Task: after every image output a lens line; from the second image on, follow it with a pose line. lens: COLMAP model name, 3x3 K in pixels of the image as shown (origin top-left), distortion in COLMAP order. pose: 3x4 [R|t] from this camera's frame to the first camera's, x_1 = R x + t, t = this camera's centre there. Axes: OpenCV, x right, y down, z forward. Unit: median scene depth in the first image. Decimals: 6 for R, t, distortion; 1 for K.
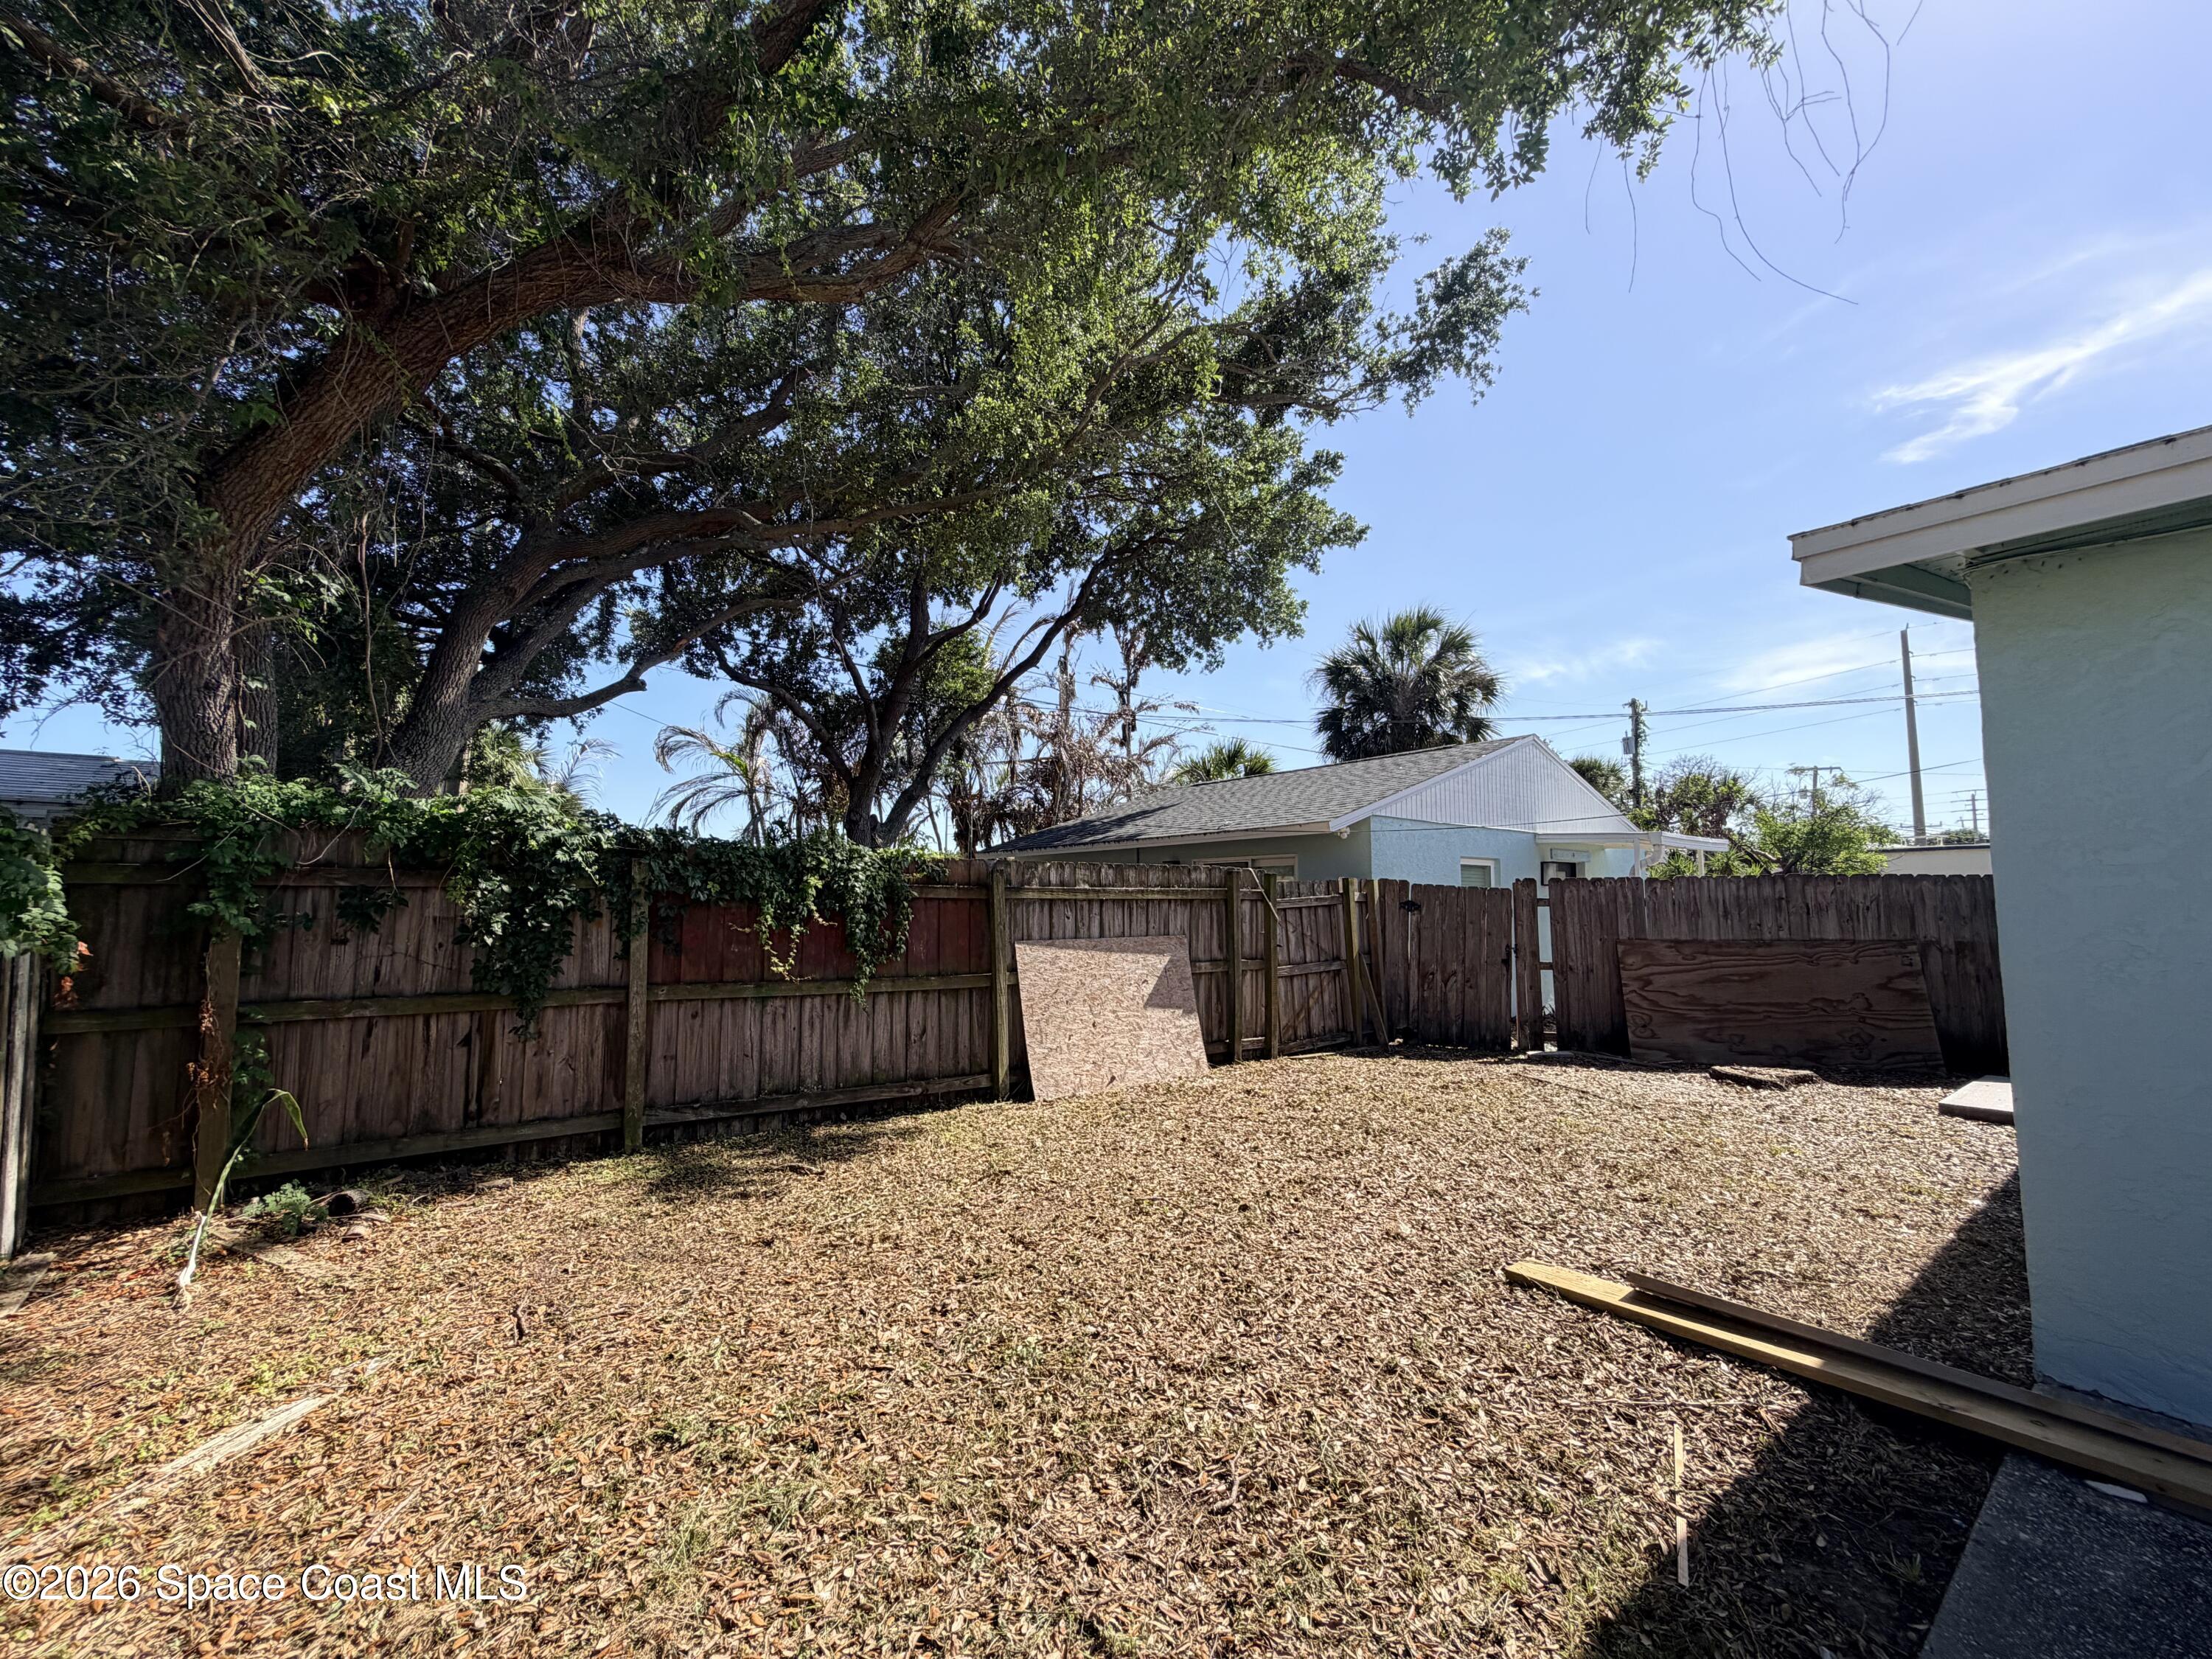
lens RADIAL K [[899.4, 0, 1102.6], [0, 899.4, 841.1], [0, 0, 1]] dist [0.000101, -0.000028]
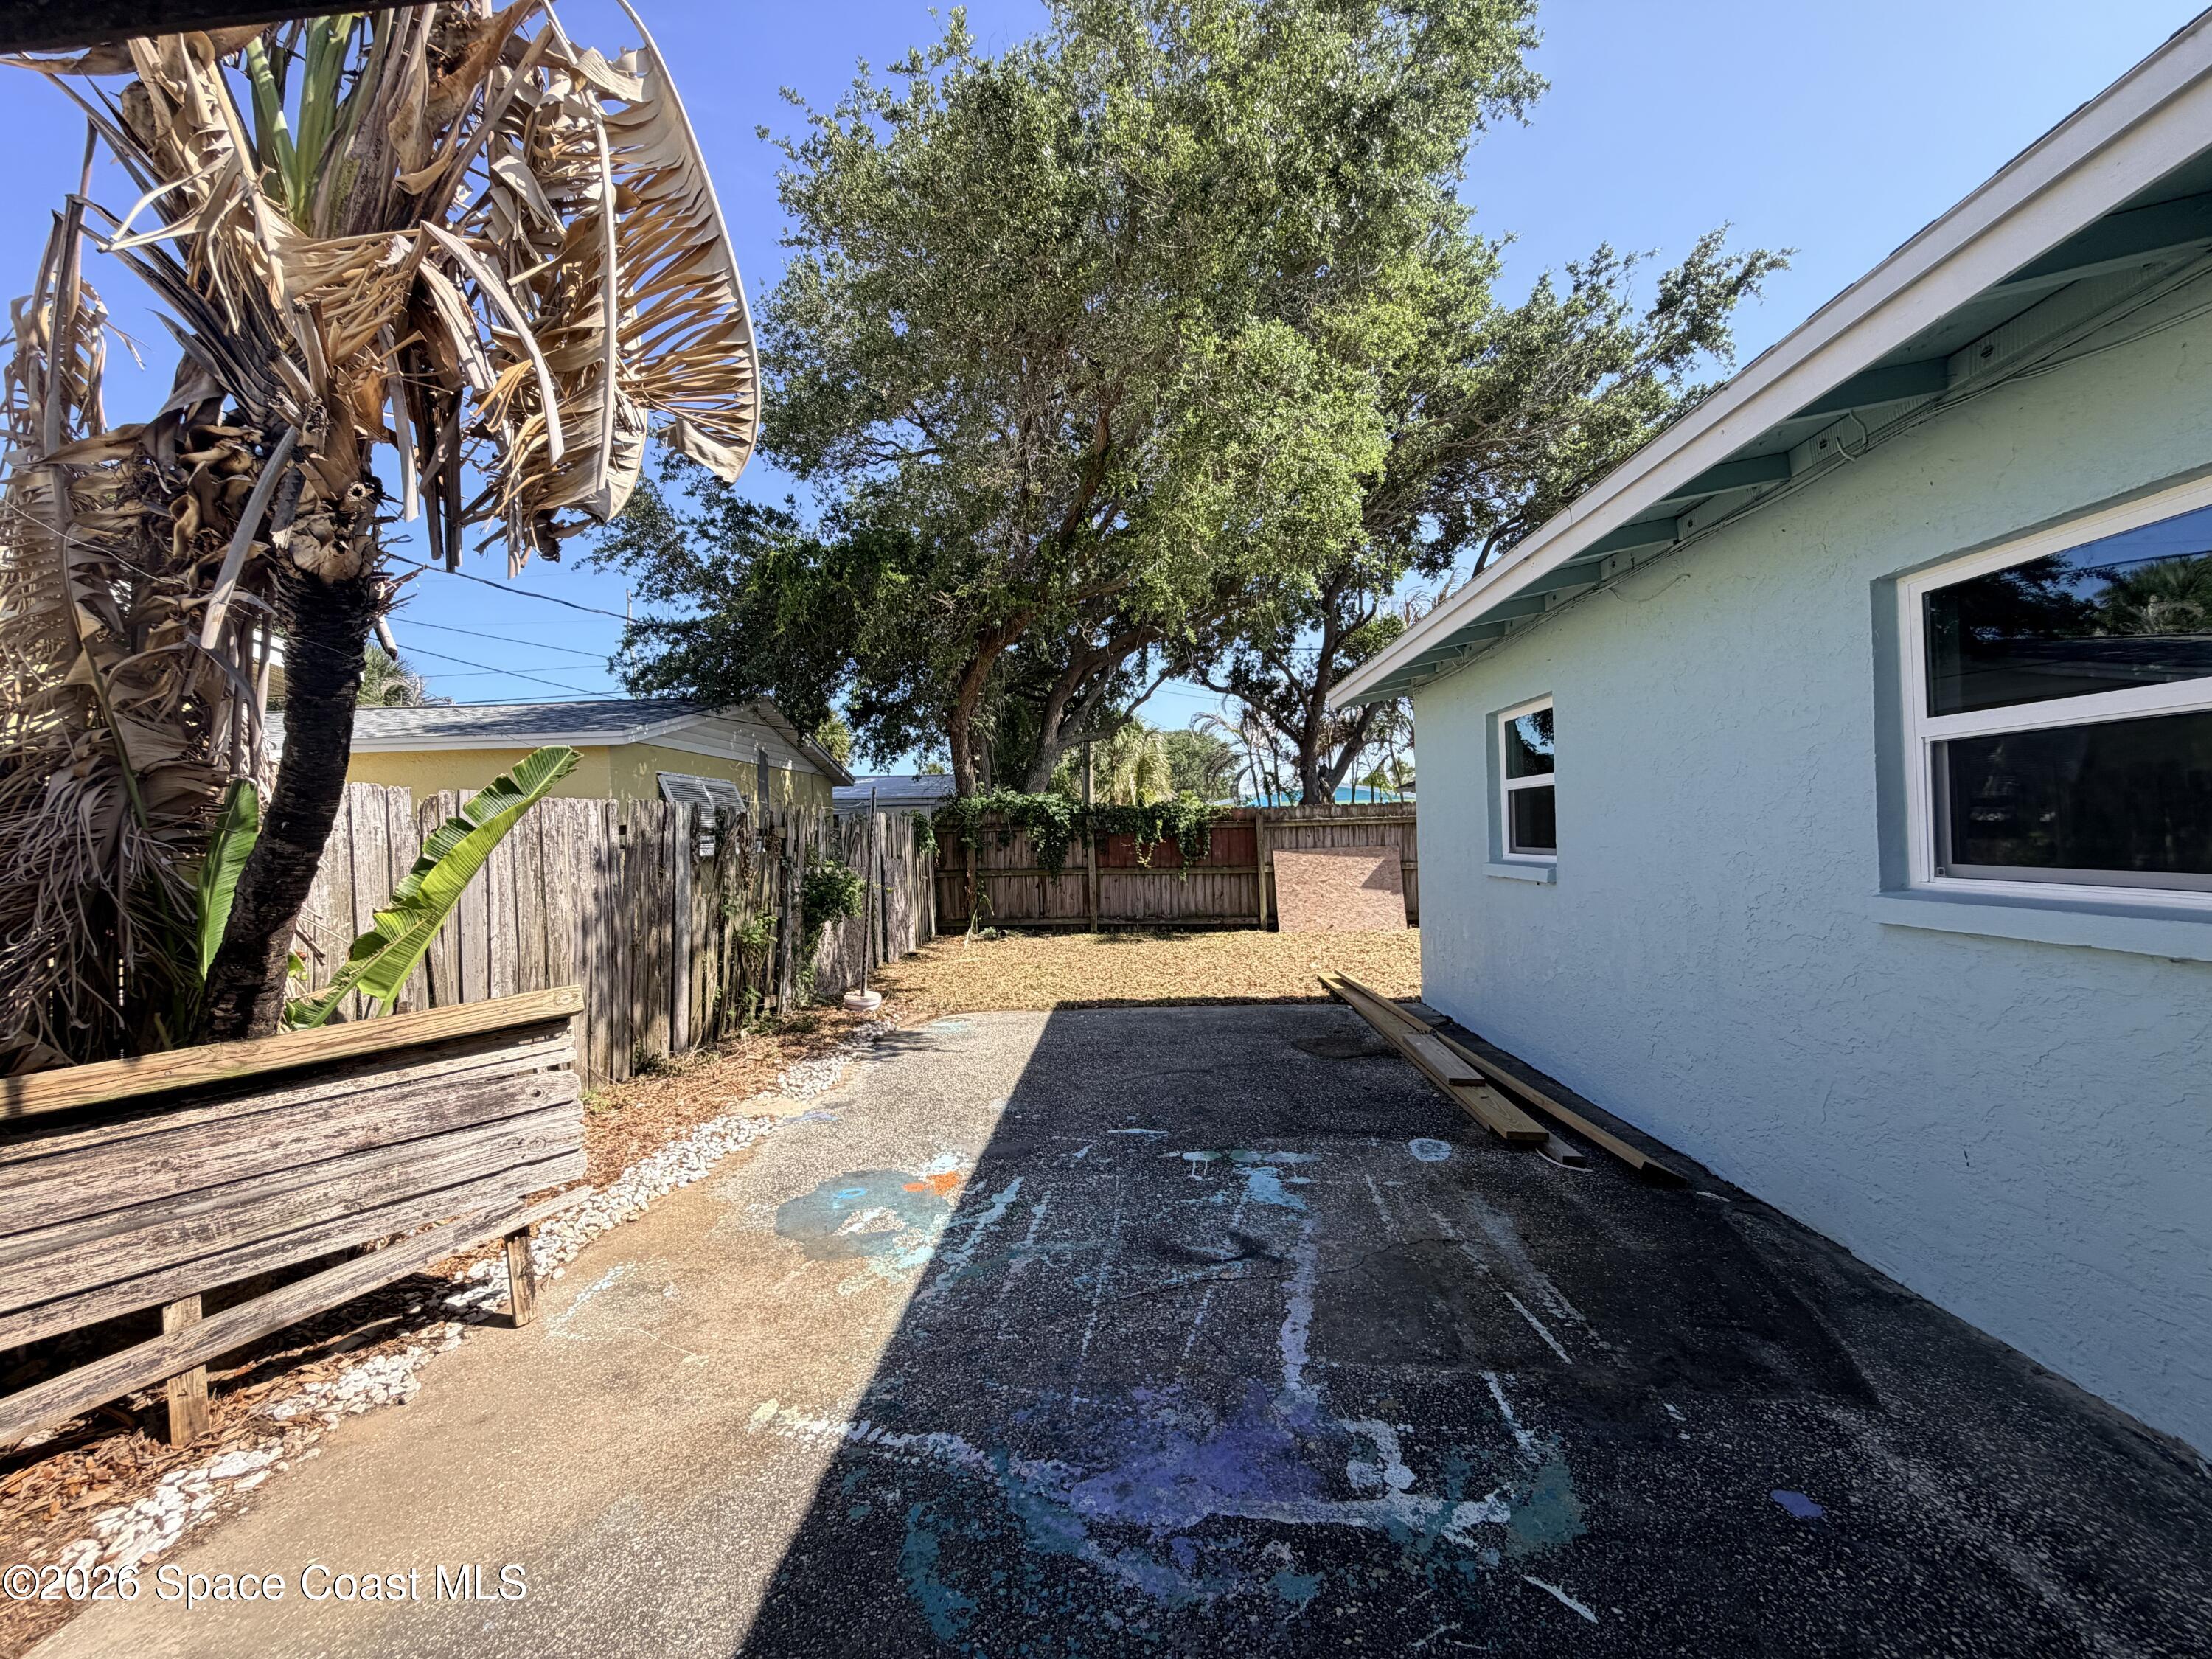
lens RADIAL K [[899.4, 0, 1102.6], [0, 899.4, 841.1], [0, 0, 1]] dist [0.000101, -0.000028]
pose [[0.772311, -0.012612, -0.635120, 0.985044], [0.070961, 0.995258, 0.066526, -0.068986], [0.631269, -0.096447, 0.769543, -0.806195]]
